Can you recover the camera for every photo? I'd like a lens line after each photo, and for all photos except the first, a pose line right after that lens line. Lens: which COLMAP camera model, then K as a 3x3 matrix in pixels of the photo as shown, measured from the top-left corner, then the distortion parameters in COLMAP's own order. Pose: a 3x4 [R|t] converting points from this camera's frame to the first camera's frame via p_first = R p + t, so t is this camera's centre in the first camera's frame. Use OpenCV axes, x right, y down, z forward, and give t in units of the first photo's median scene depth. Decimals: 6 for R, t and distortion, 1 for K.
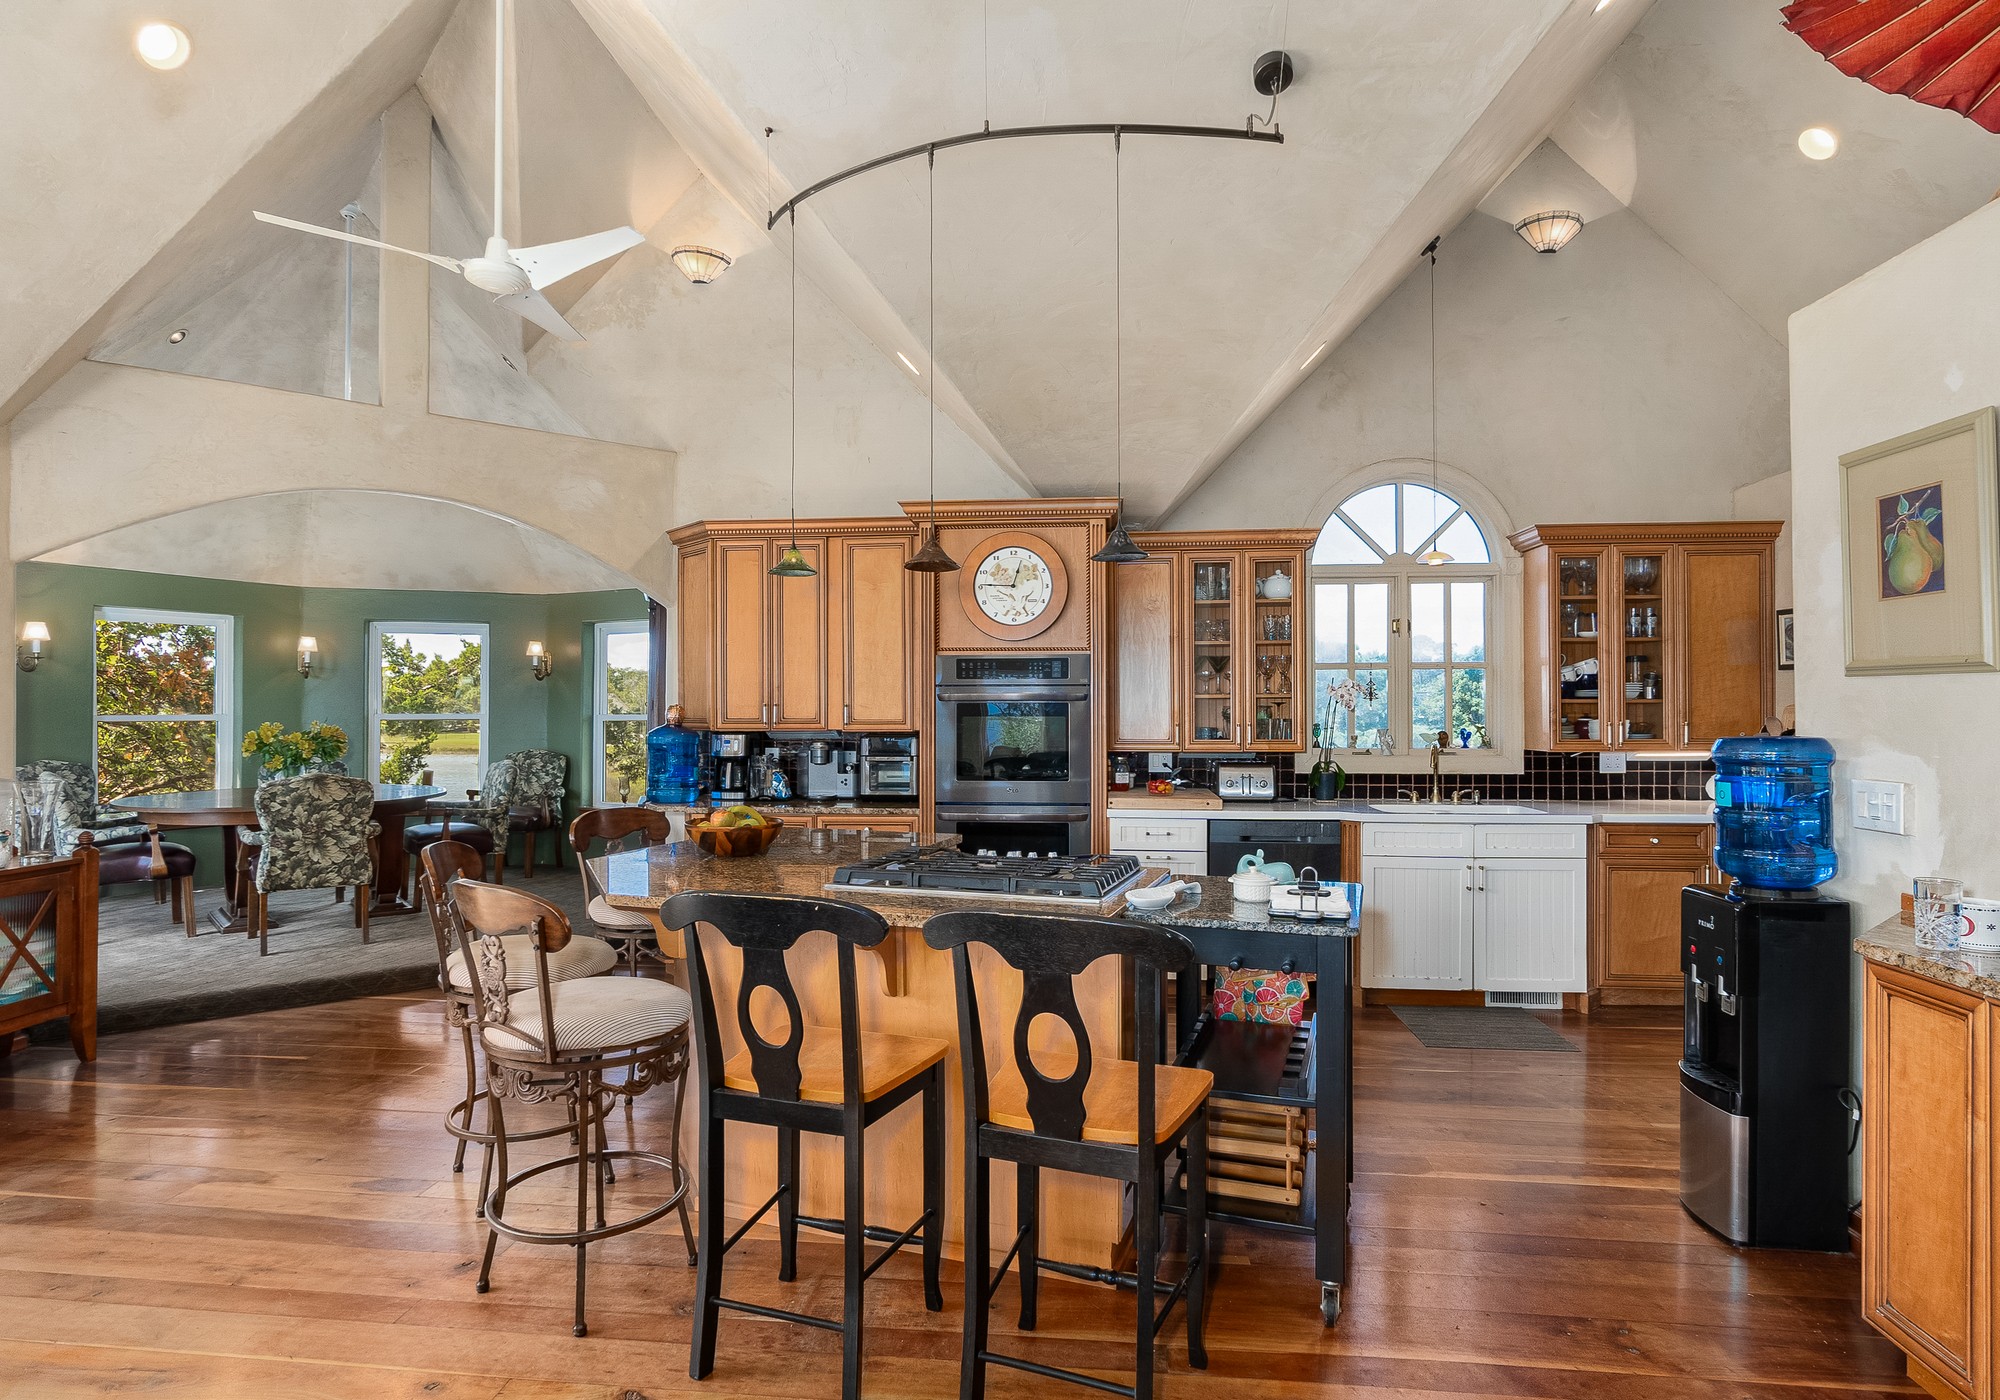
lens RADIAL K [[1062.4, 0, 993.7], [0, 1062.4, 707.2], [0, 0, 1]] dist [-0.002746, 0.000026]
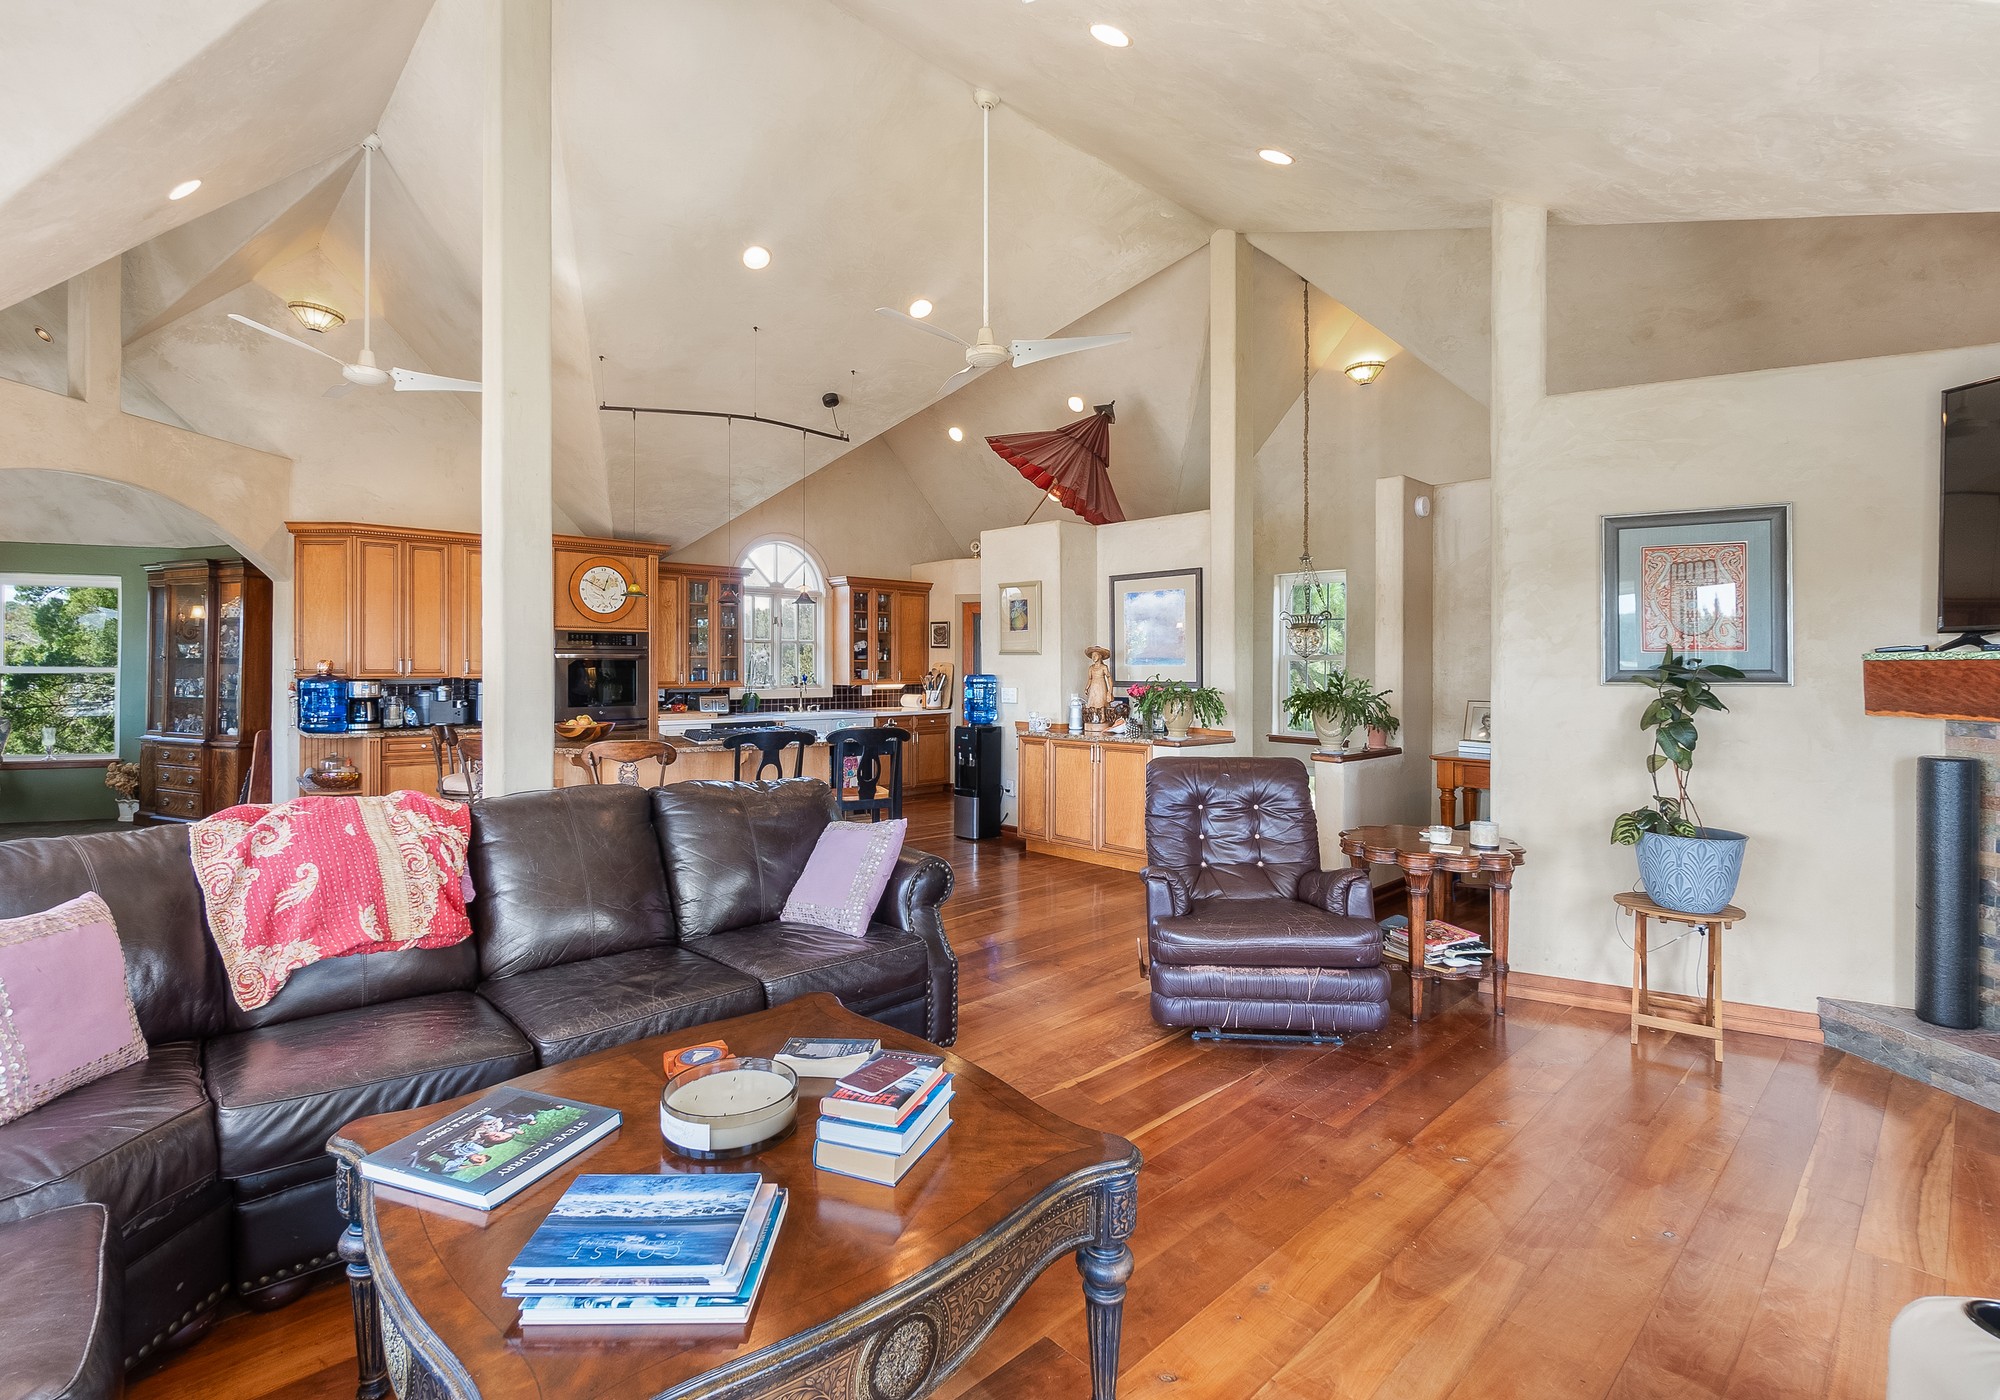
lens RADIAL K [[927.3, 0, 991.3], [0, 927.3, 694.0], [0, 0, 1]] dist [-0.001624, 0.000014]
pose [[0.661052, -0.020693, 0.750055, -0.657048], [-0.005051, 0.999474, 0.032026, -0.000300], [-0.750323, -0.024960, 0.660600, -0.410284]]
